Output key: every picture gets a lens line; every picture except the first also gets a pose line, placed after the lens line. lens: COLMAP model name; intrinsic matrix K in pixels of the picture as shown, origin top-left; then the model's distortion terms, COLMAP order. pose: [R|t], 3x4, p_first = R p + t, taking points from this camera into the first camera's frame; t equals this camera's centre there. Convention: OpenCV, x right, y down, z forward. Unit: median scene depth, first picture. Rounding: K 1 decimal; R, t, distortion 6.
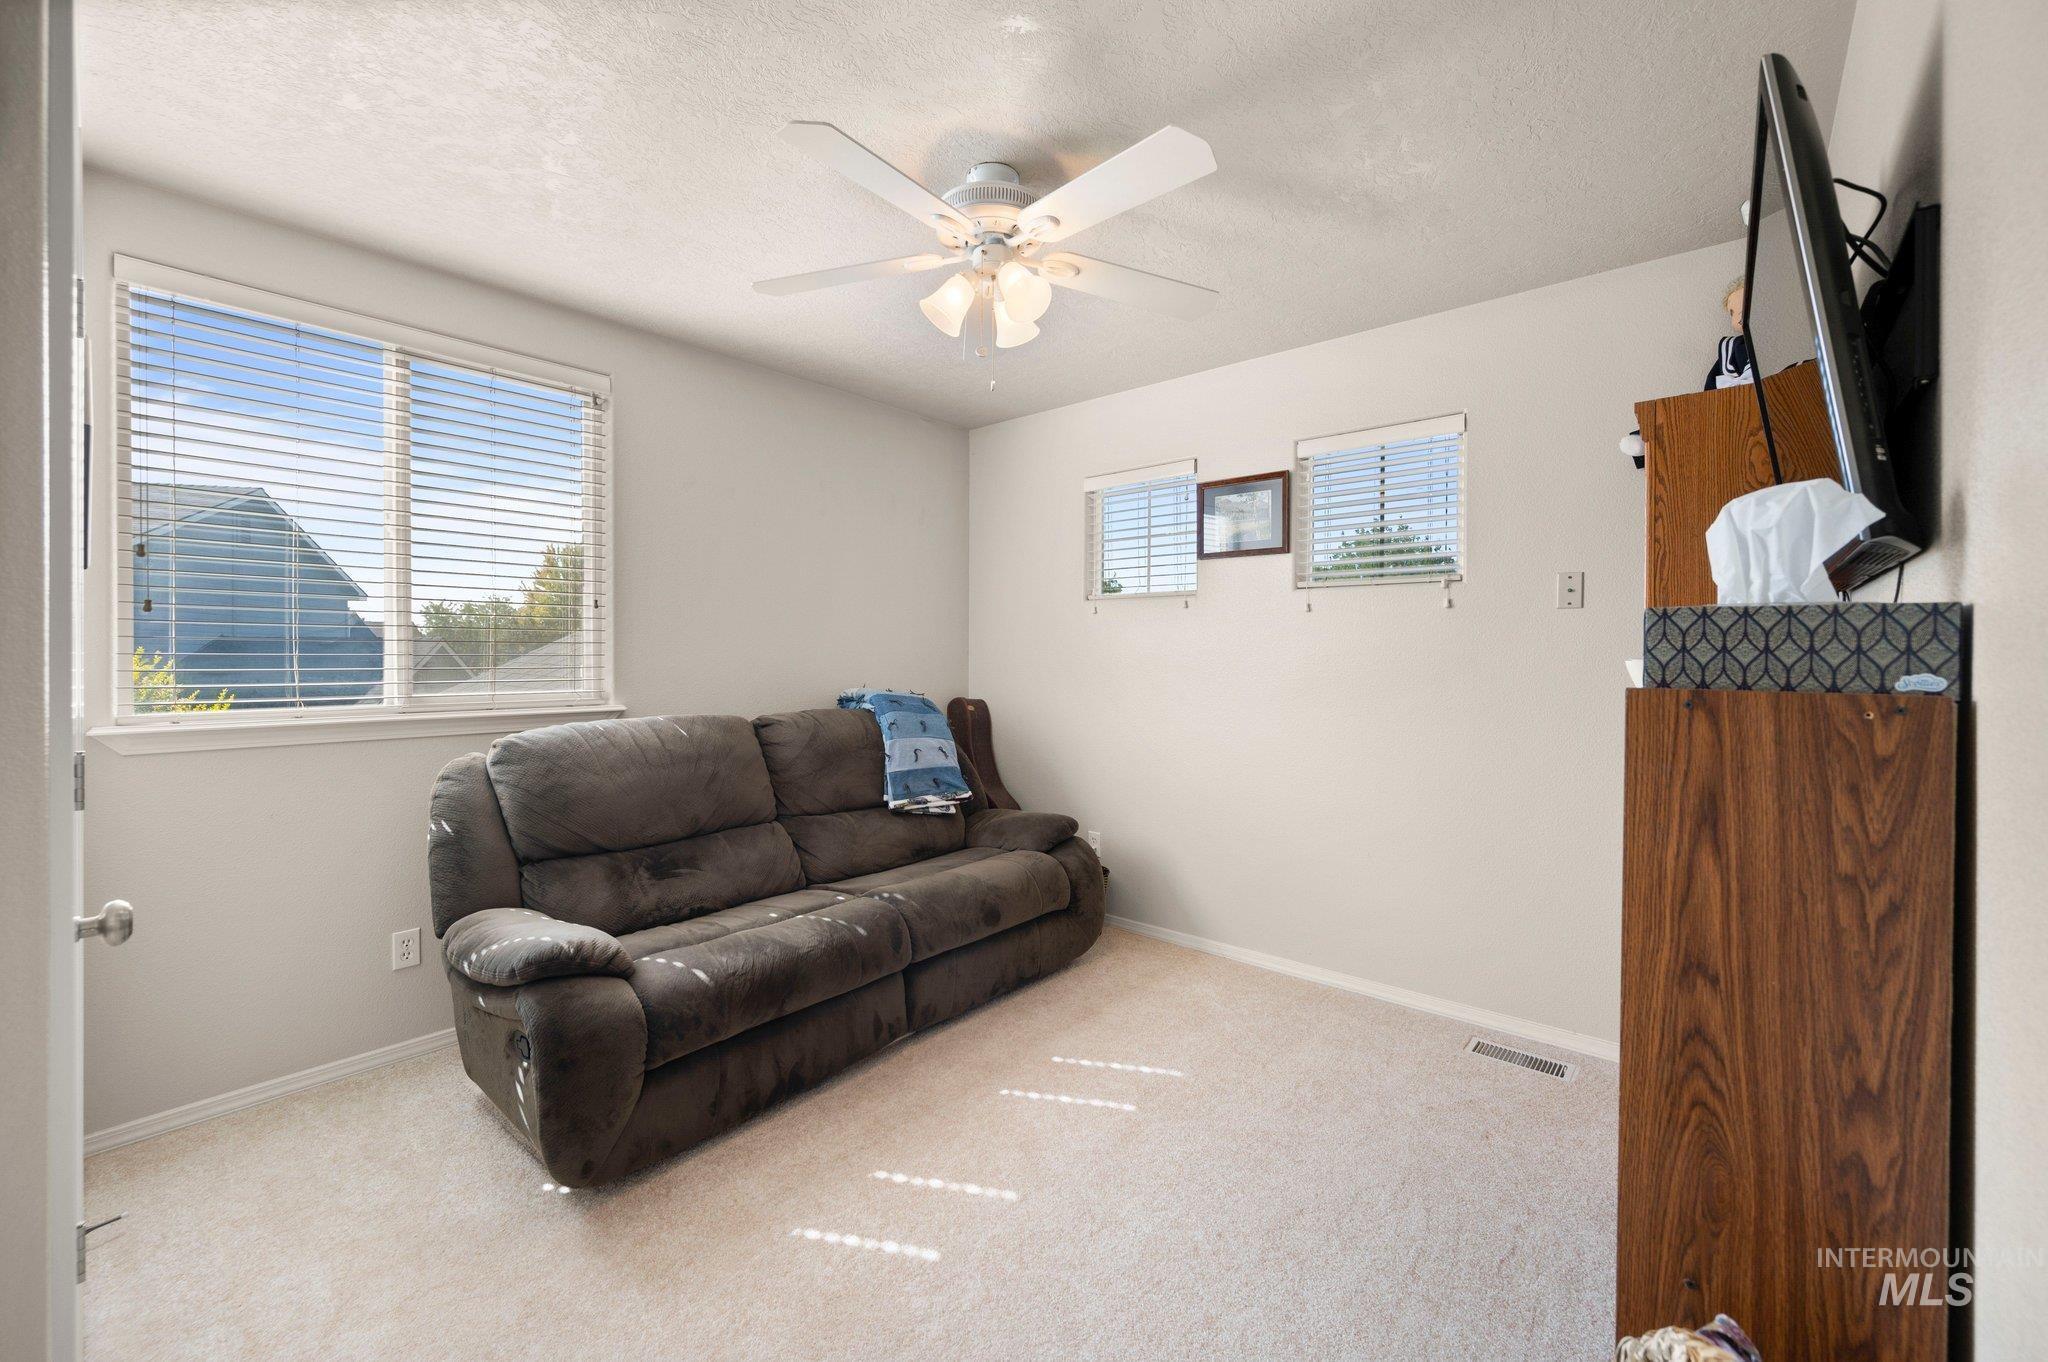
lens RADIAL K [[820.3, 0, 1032.6], [0, 820.3, 660.3], [0, 0, 1]] dist [0.000404, 0.000452]
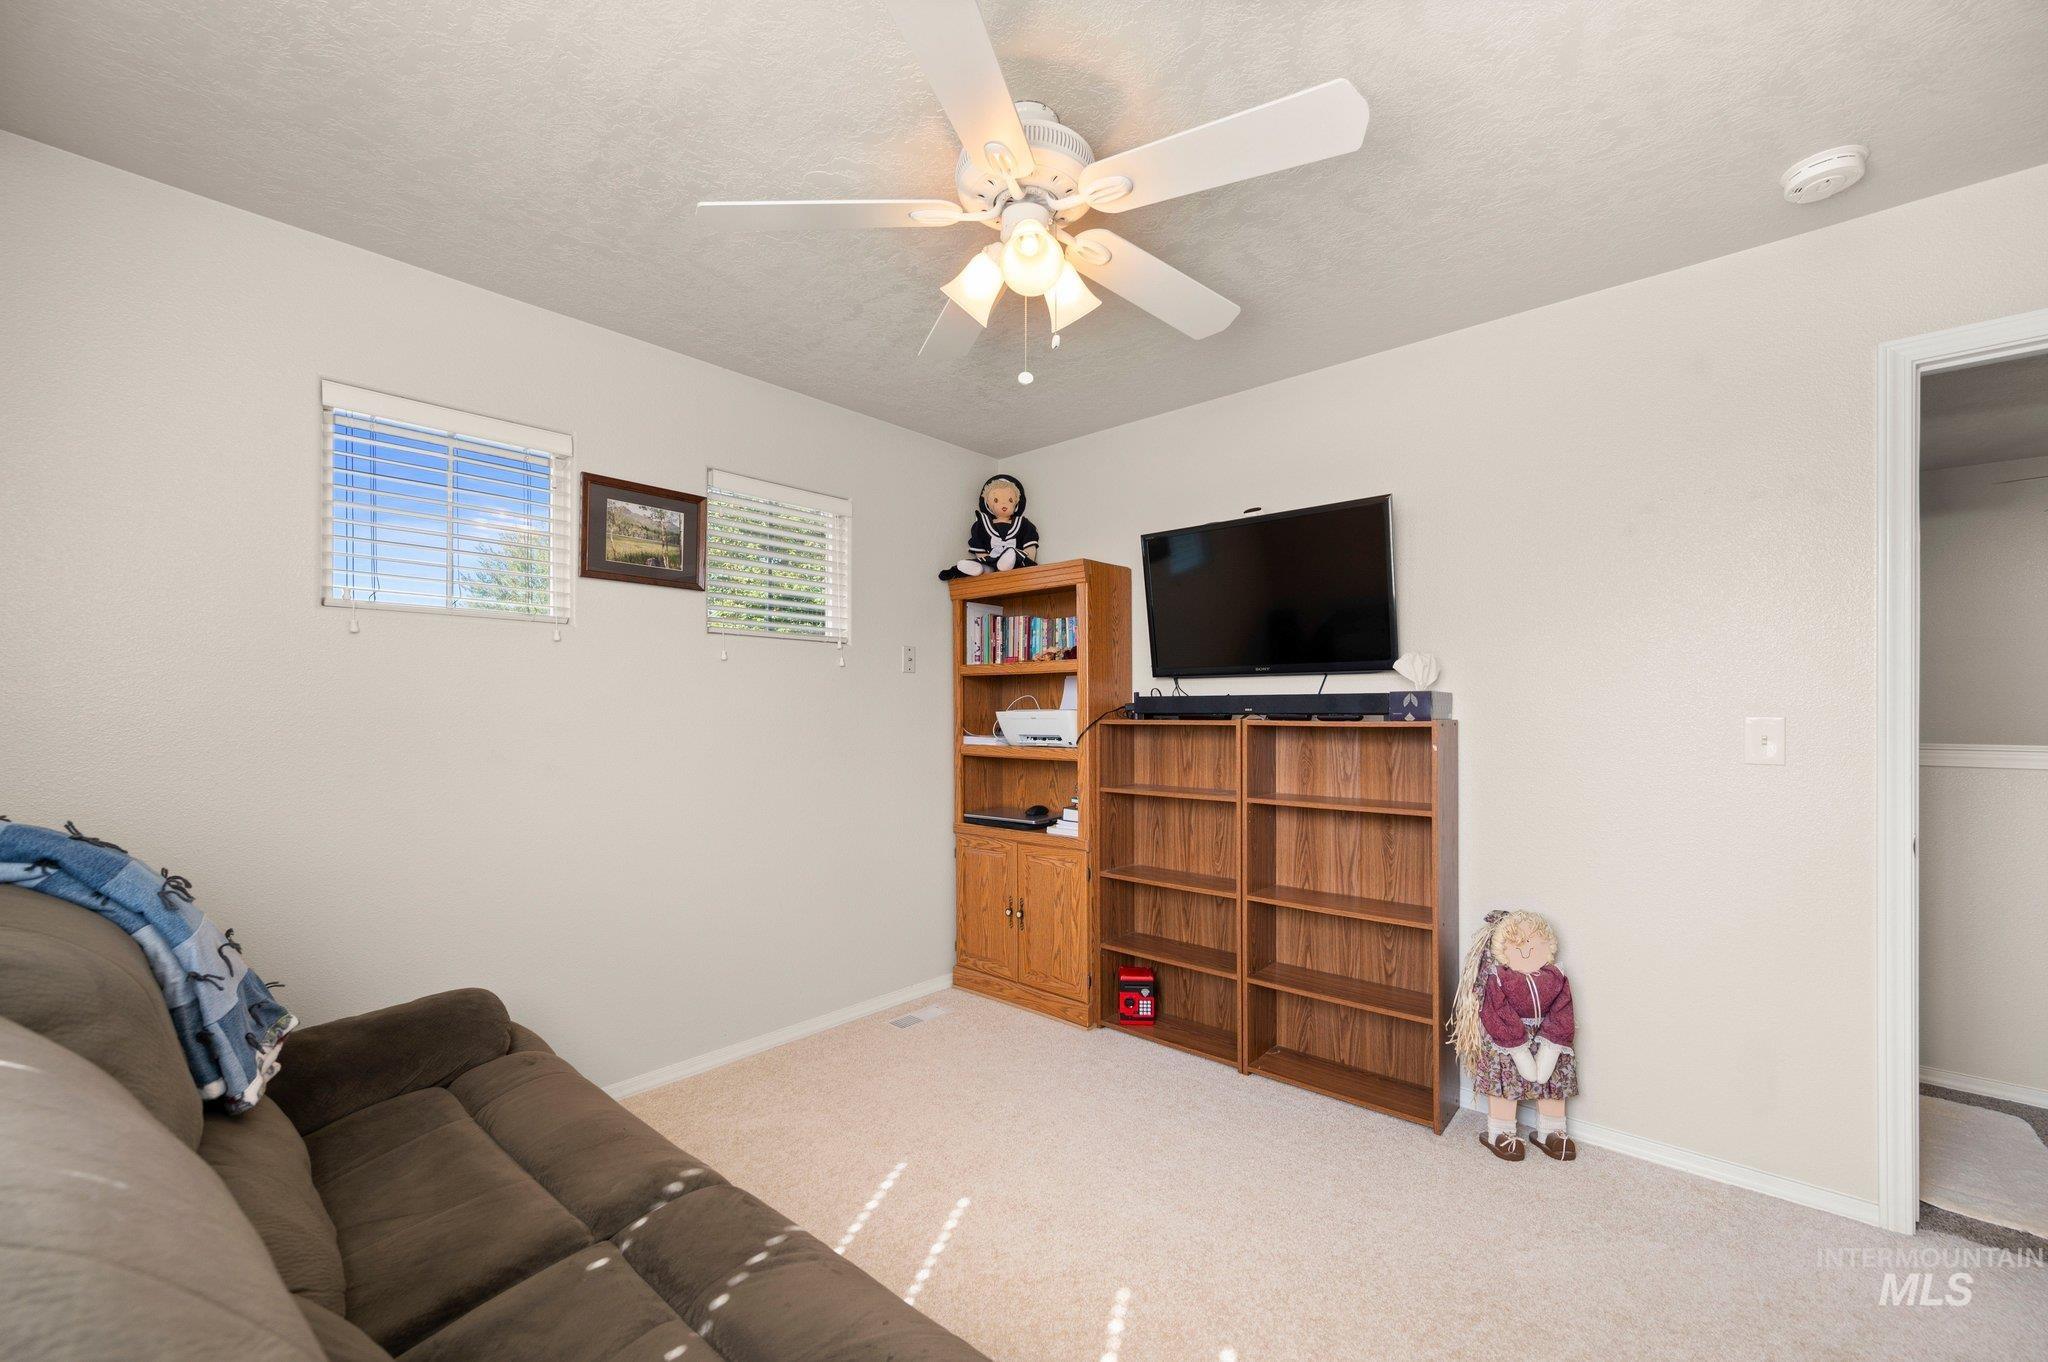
lens RADIAL K [[820.3, 0, 1032.6], [0, 820.3, 660.3], [0, 0, 1]] dist [0.000404, 0.000452]
pose [[0.010995, 0.057674, 0.998275, -0.574844], [0.010762, 0.998271, -0.057792, 0.001418], [-0.999882, 0.011379, 0.010355, 0.637700]]
